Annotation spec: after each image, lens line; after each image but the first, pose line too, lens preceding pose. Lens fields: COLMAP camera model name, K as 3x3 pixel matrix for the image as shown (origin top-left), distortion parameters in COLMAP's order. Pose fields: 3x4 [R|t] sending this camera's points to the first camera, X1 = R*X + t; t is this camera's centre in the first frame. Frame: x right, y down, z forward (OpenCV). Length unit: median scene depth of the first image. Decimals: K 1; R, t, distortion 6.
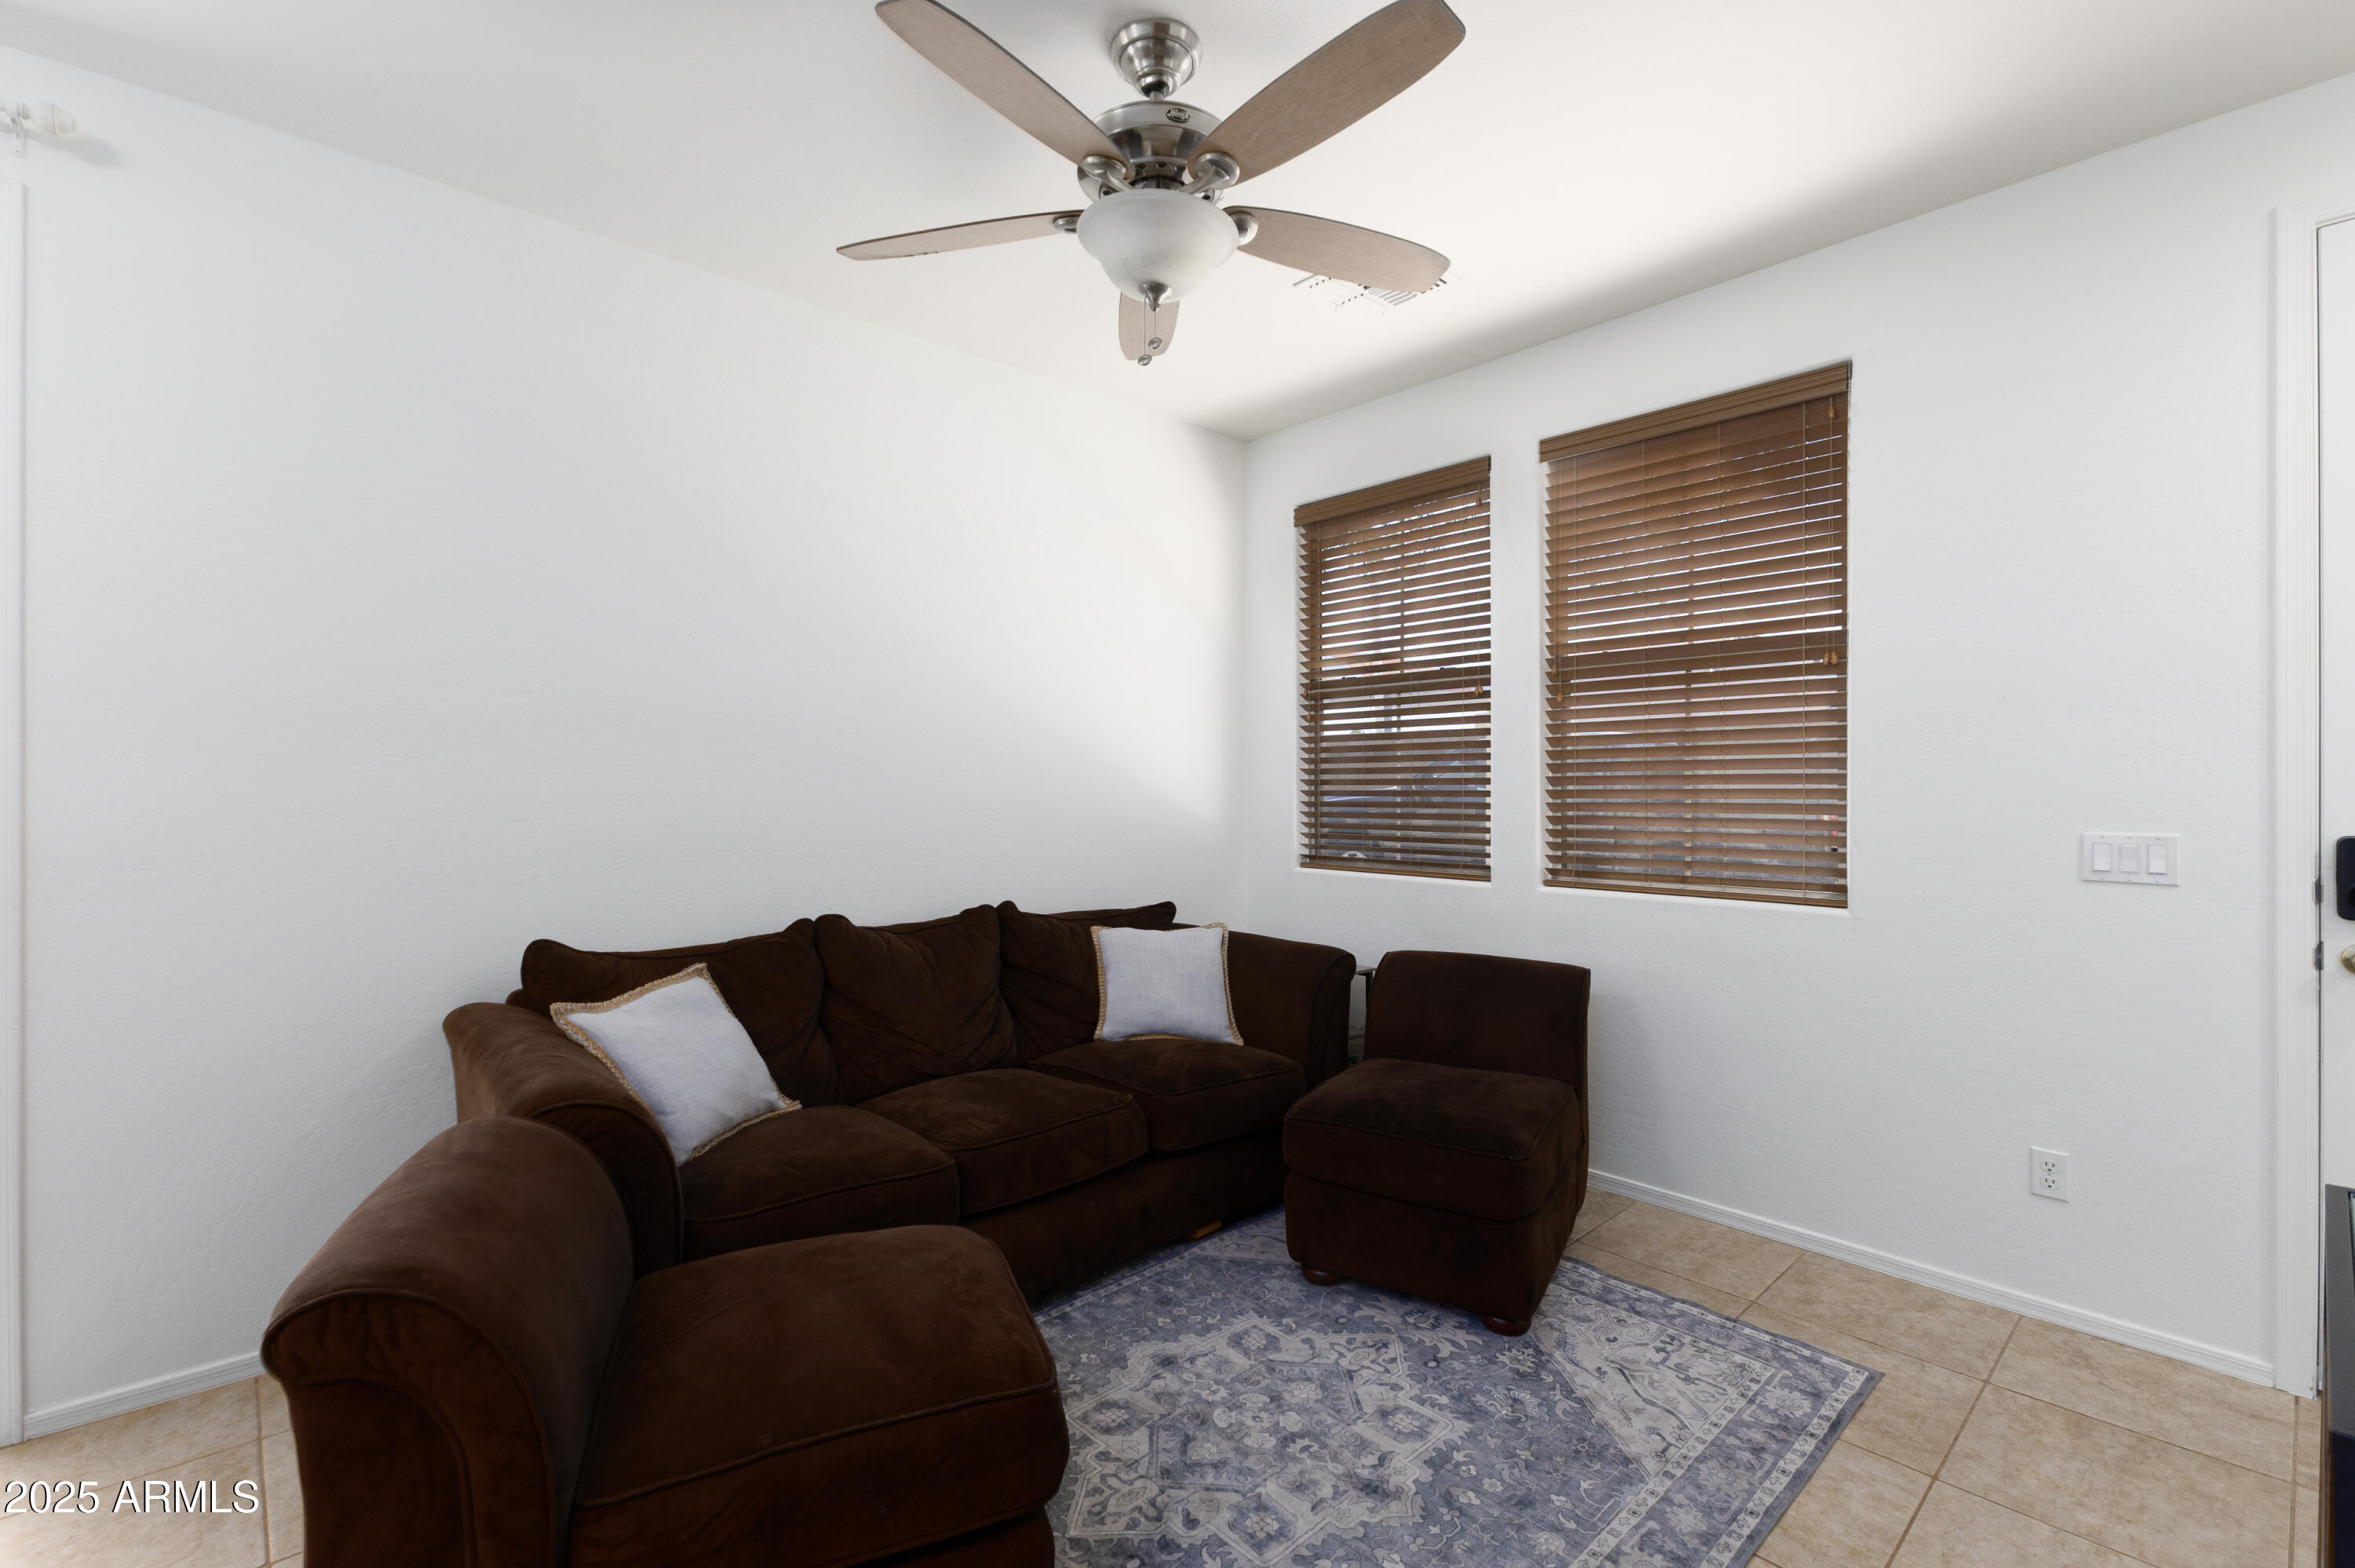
lens RADIAL K [[1030.6, 0, 1178.7], [0, 1030.6, 781.5], [0, 0, 1]] dist [0.014645, -0.002967]
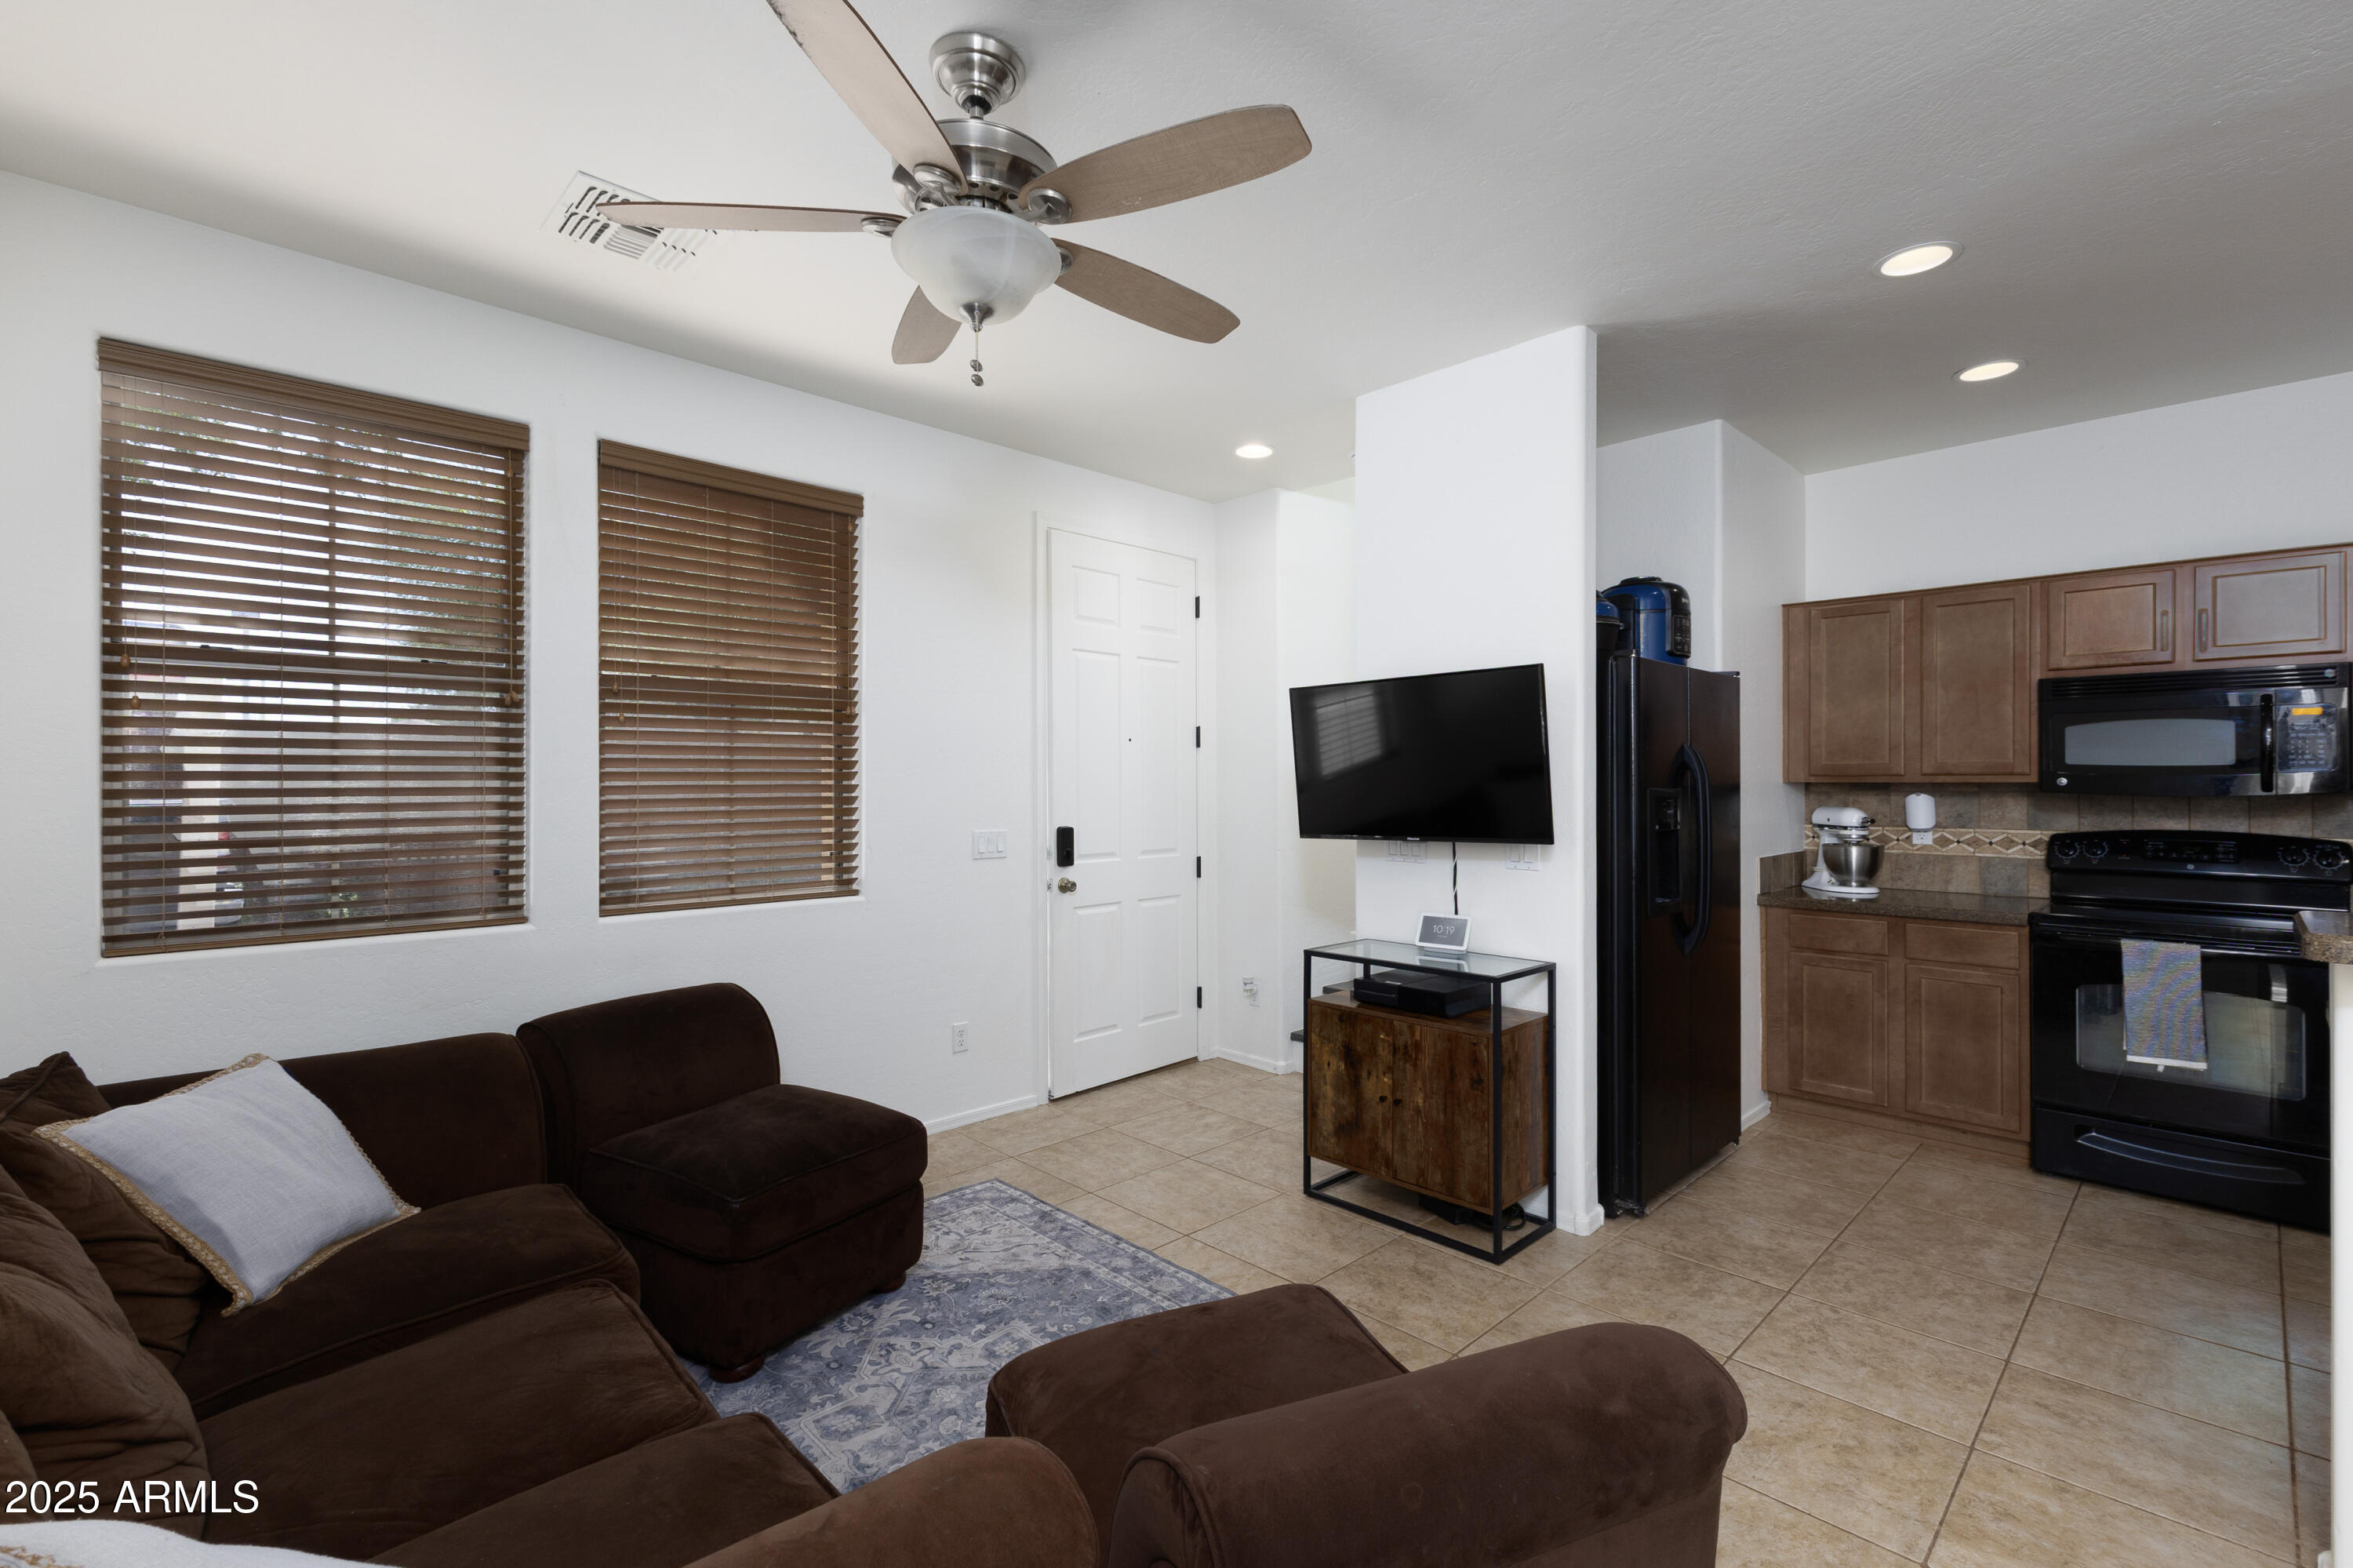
lens RADIAL K [[1029.9, 0, 1176.1], [0, 1029.9, 784.0], [0, 0, 1]] dist [0.014645, -0.002967]
pose [[-0.023680, -0.000527, 0.999719, -0.814847], [-0.002914, 0.999996, 0.000458, -0.029478], [-0.999715, -0.002902, -0.023682, 0.689761]]
